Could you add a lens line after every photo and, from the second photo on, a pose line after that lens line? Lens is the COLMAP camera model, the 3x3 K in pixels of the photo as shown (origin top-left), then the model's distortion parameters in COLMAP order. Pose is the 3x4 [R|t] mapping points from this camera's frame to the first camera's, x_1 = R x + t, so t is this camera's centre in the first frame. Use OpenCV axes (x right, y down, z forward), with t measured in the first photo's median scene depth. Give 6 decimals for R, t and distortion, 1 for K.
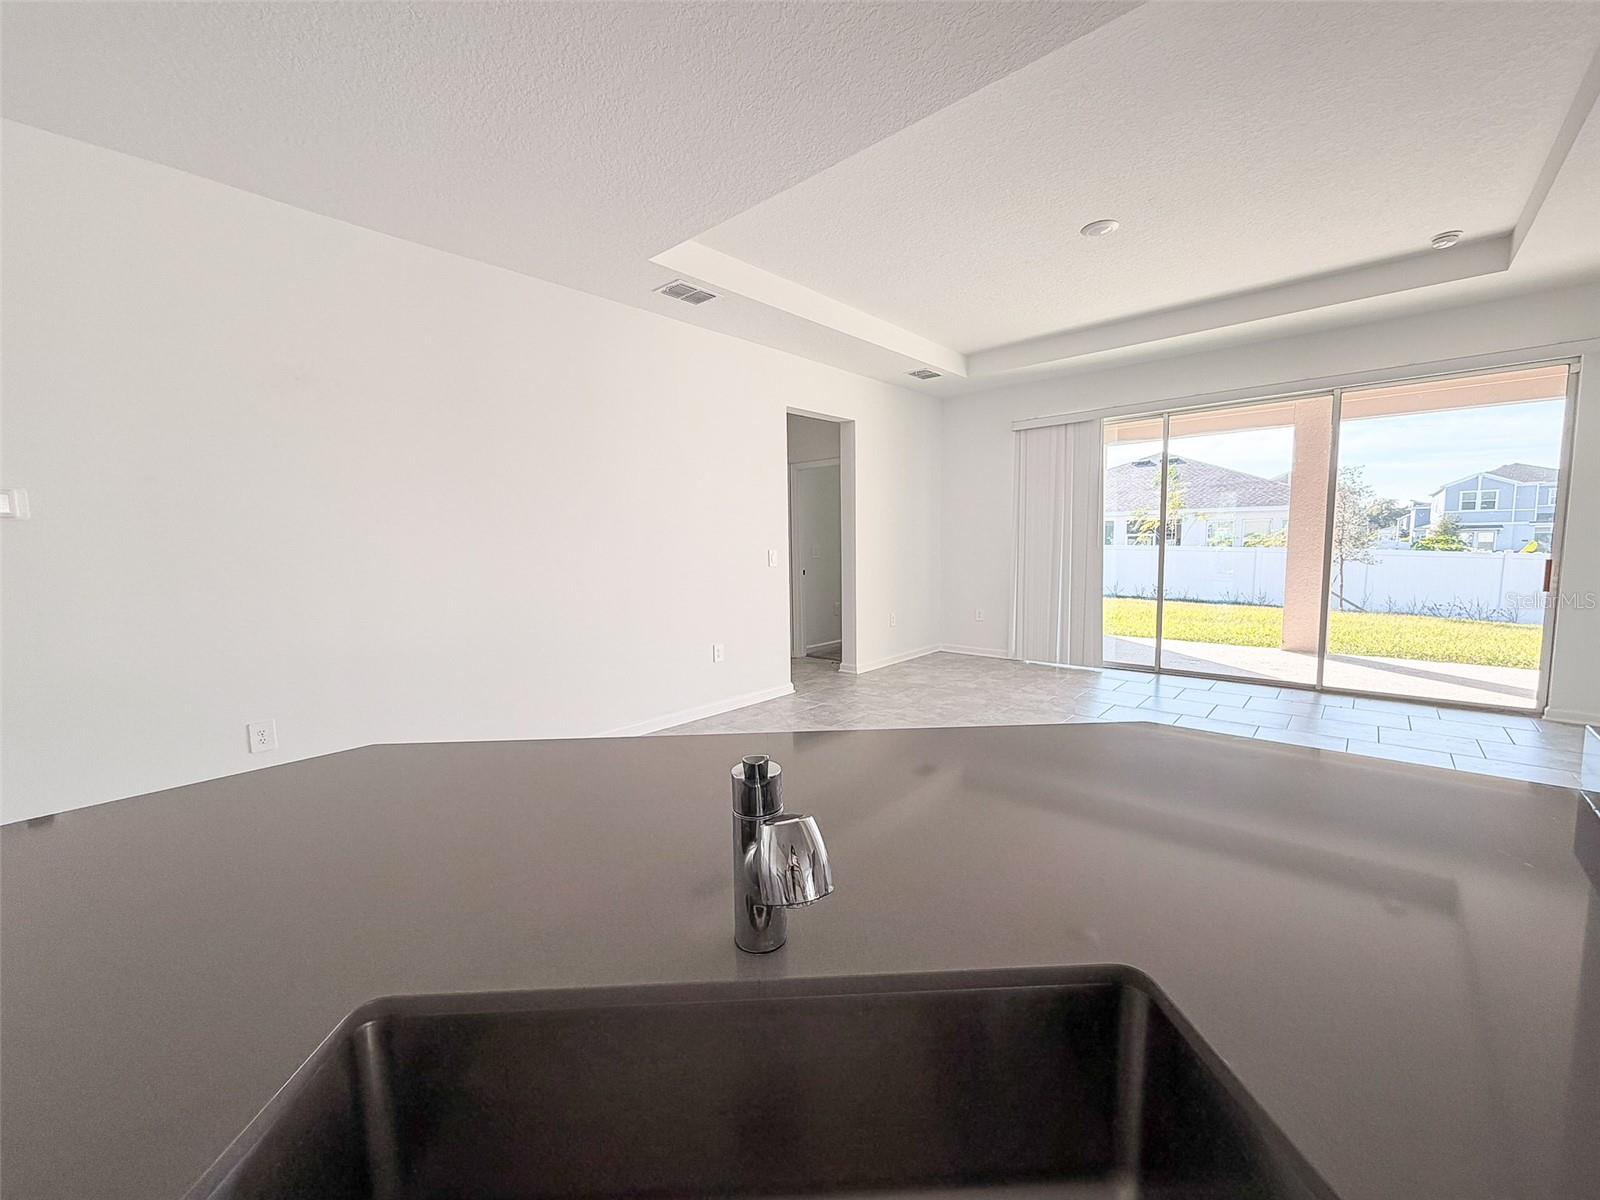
lens RADIAL K [[639.7, 0, 791.1], [0, 639.7, 601.2], [0, 0, 1]] dist [-0.000392, -0.000017]
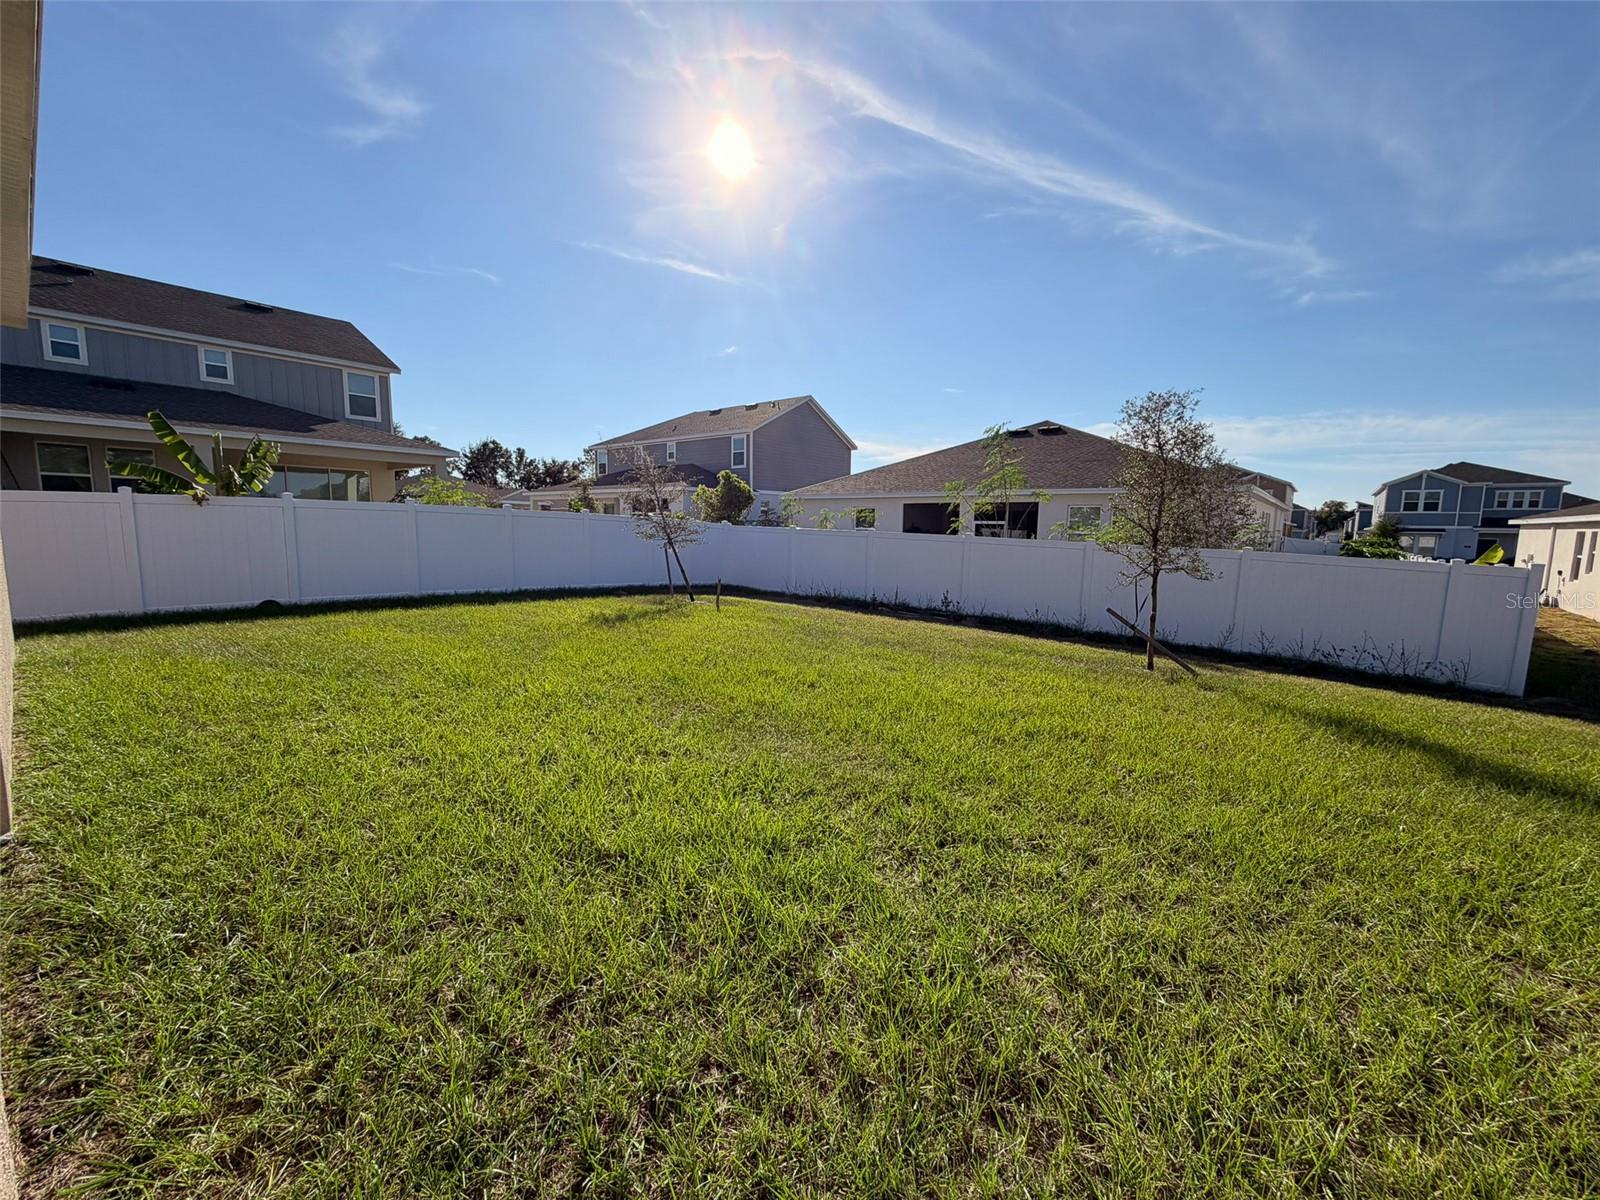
lens RADIAL K [[641.9, 0, 795.0], [0, 641.9, 599.2], [0, 0, 1]] dist [0.000712, -0.000087]
pose [[0.998273, 0.029252, 0.050938, 0.145307], [-0.030356, 0.999318, 0.021042, -0.011228], [-0.050288, -0.022552, 0.998480, 0.131719]]
